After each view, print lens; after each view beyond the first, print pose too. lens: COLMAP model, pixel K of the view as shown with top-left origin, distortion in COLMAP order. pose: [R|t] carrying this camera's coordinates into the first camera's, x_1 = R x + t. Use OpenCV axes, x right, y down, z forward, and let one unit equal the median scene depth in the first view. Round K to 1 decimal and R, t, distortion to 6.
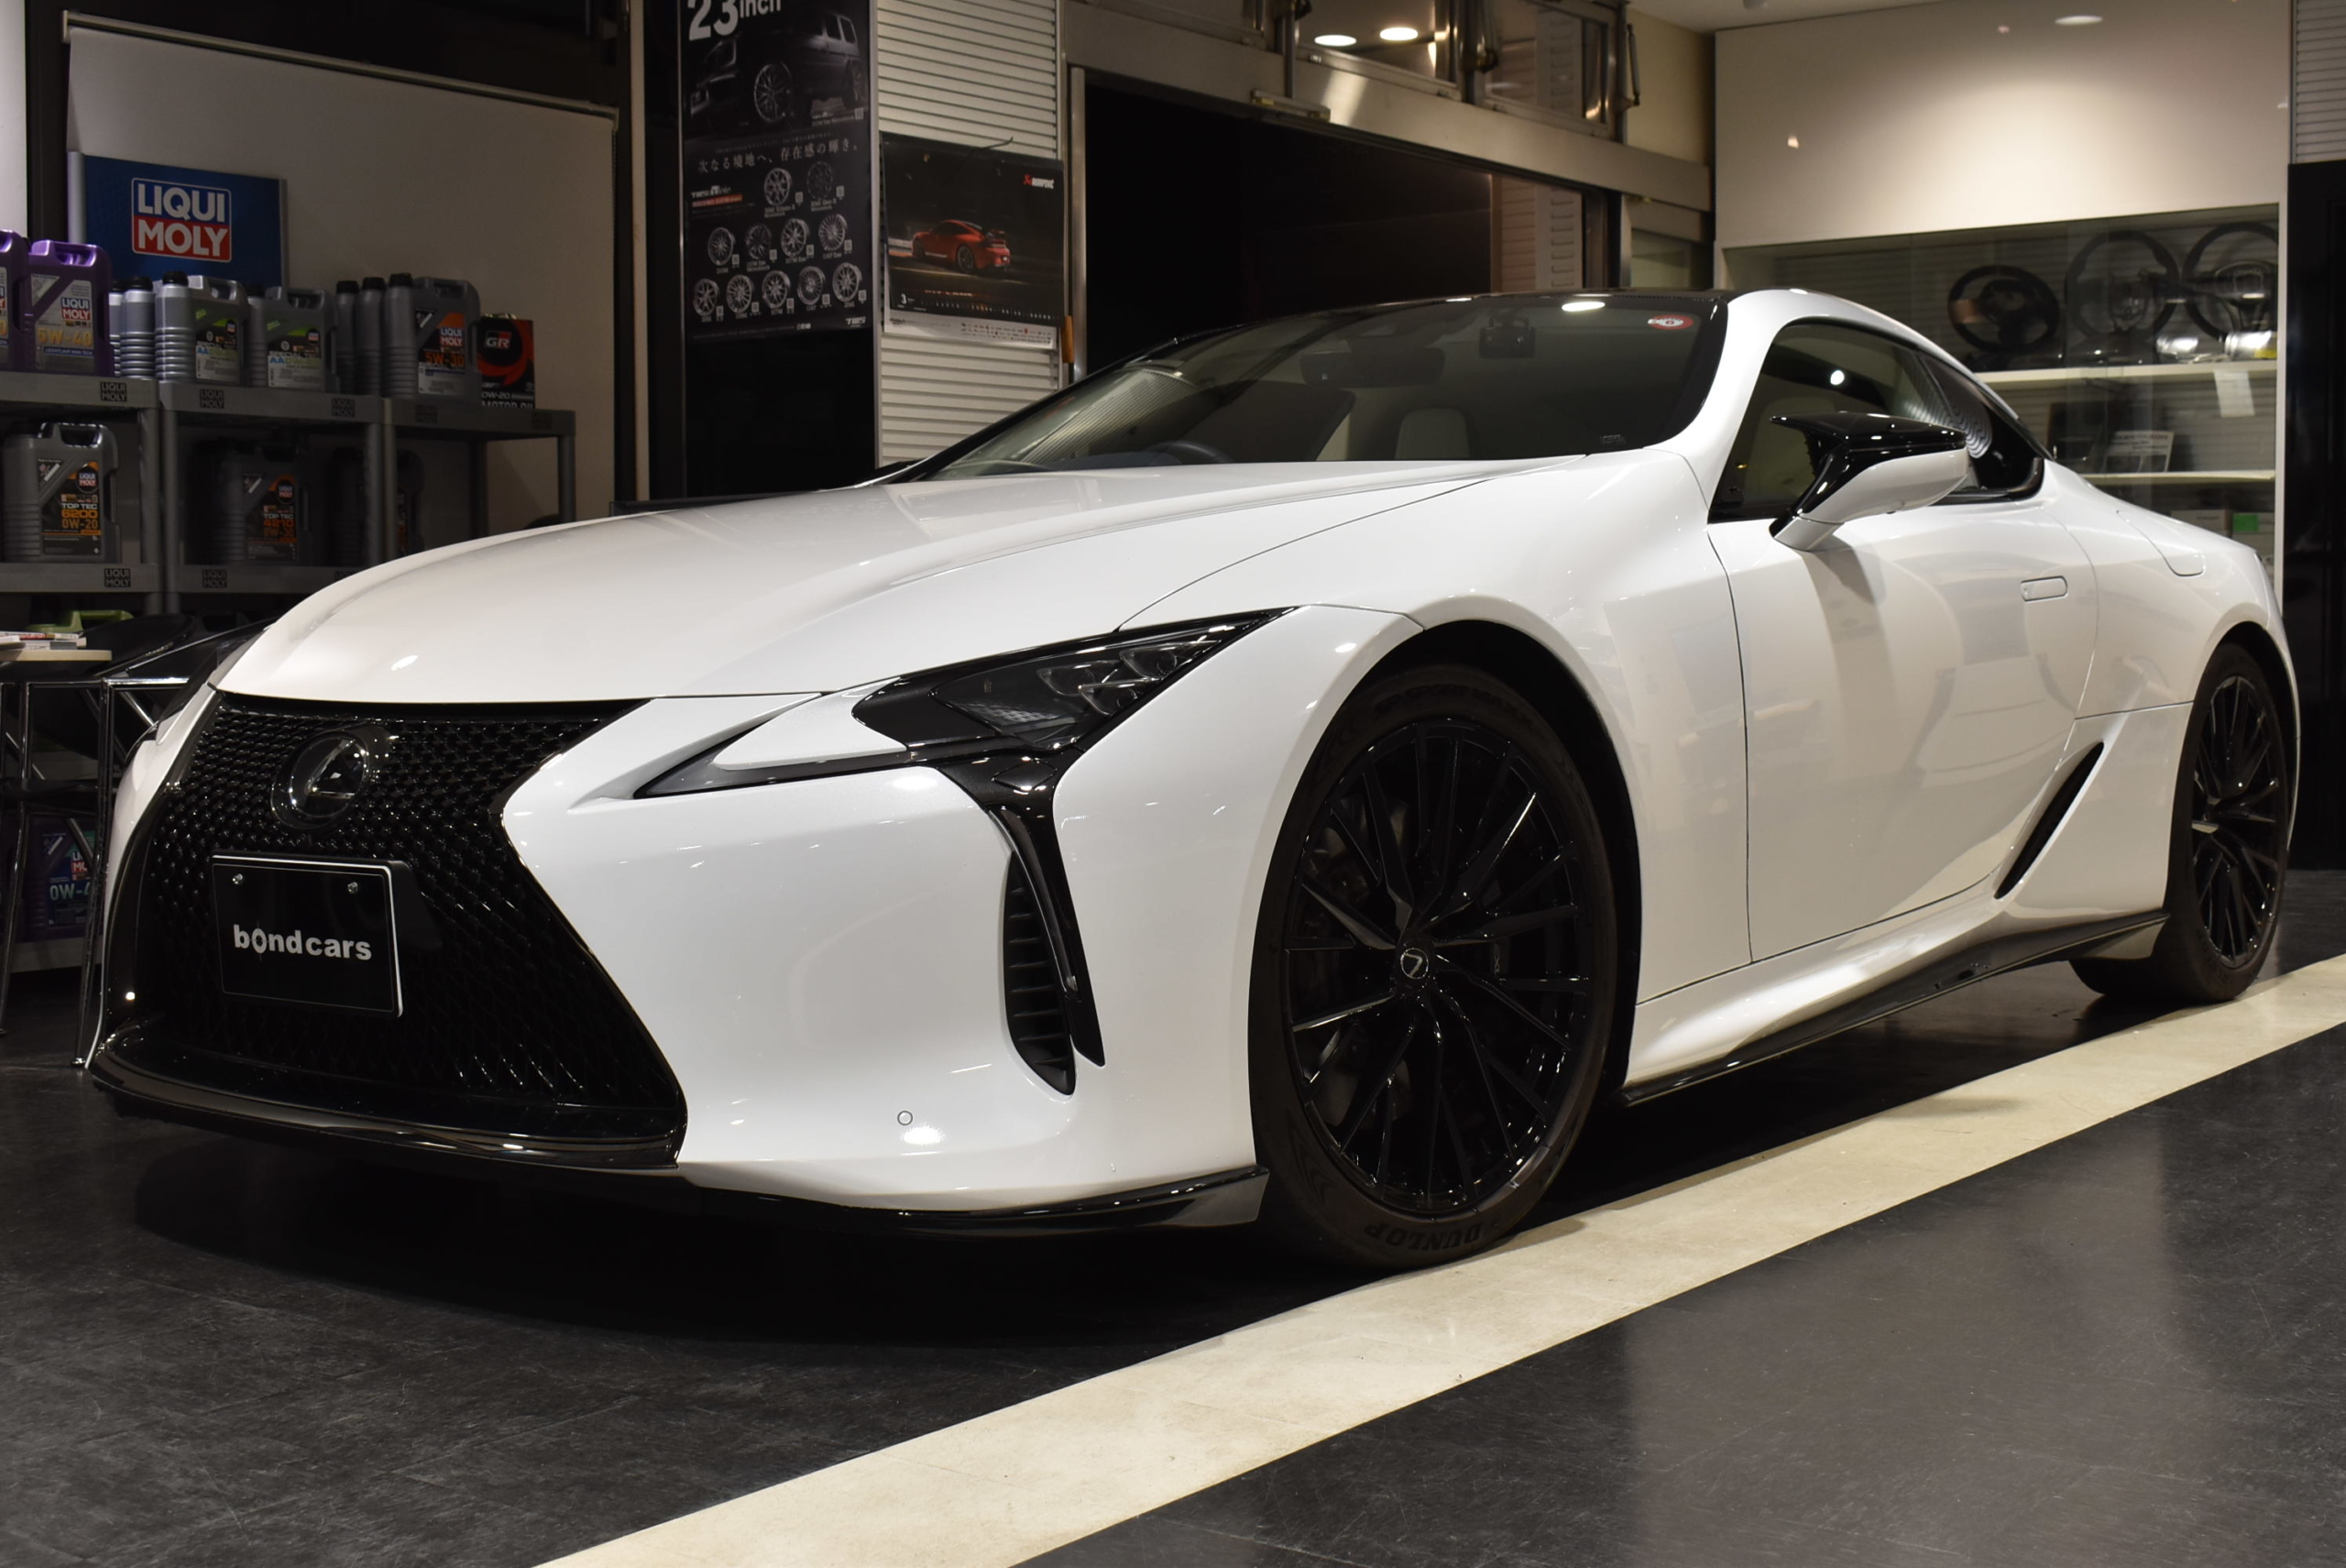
lens RADIAL K [[2914.2, 0, 1173.0], [0, 2914.2, 784.0], [0, 0, 1]] dist [-0.027111, -0.016594]
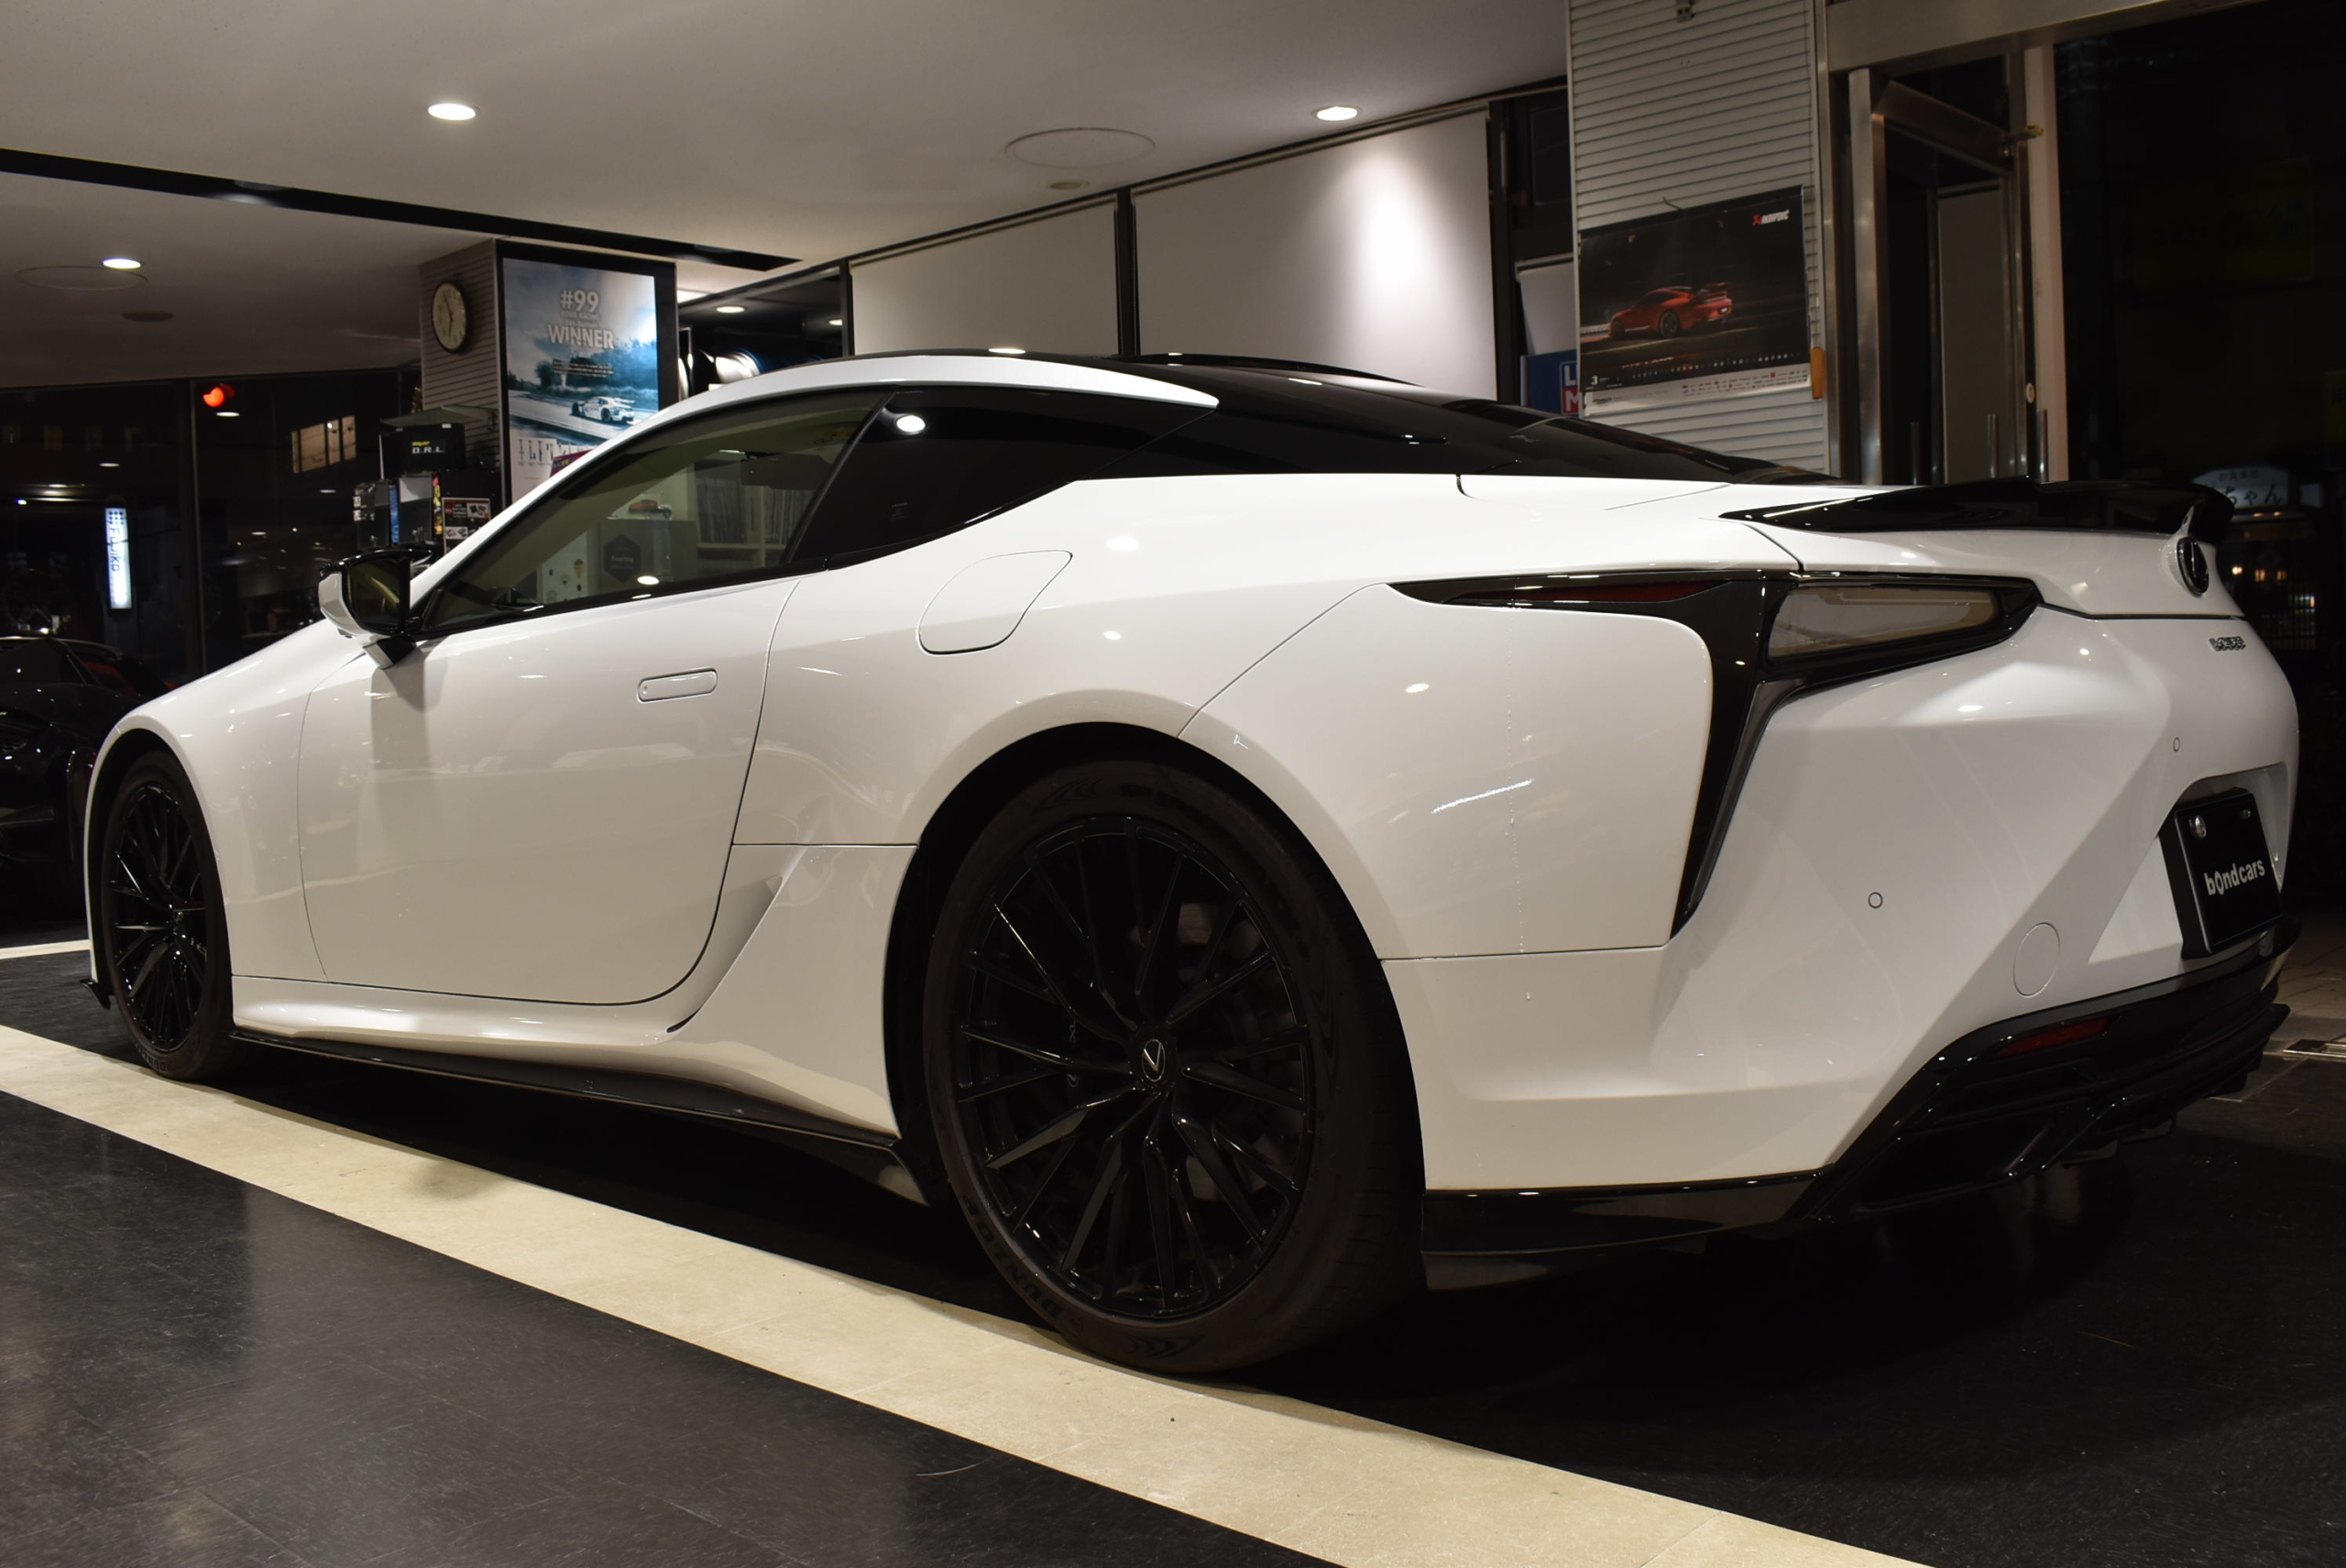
lens RADIAL K [[2050.5, 0, 1173.0], [0, 2050.5, 784.0], [0, 0, 1]] dist [-0.081624, -0.002328]
pose [[-0.079386, 0.059487, -0.995067, 0.660876], [-0.025605, 0.997767, 0.061691, -0.059305], [0.996515, 0.030376, -0.077686, 0.889151]]
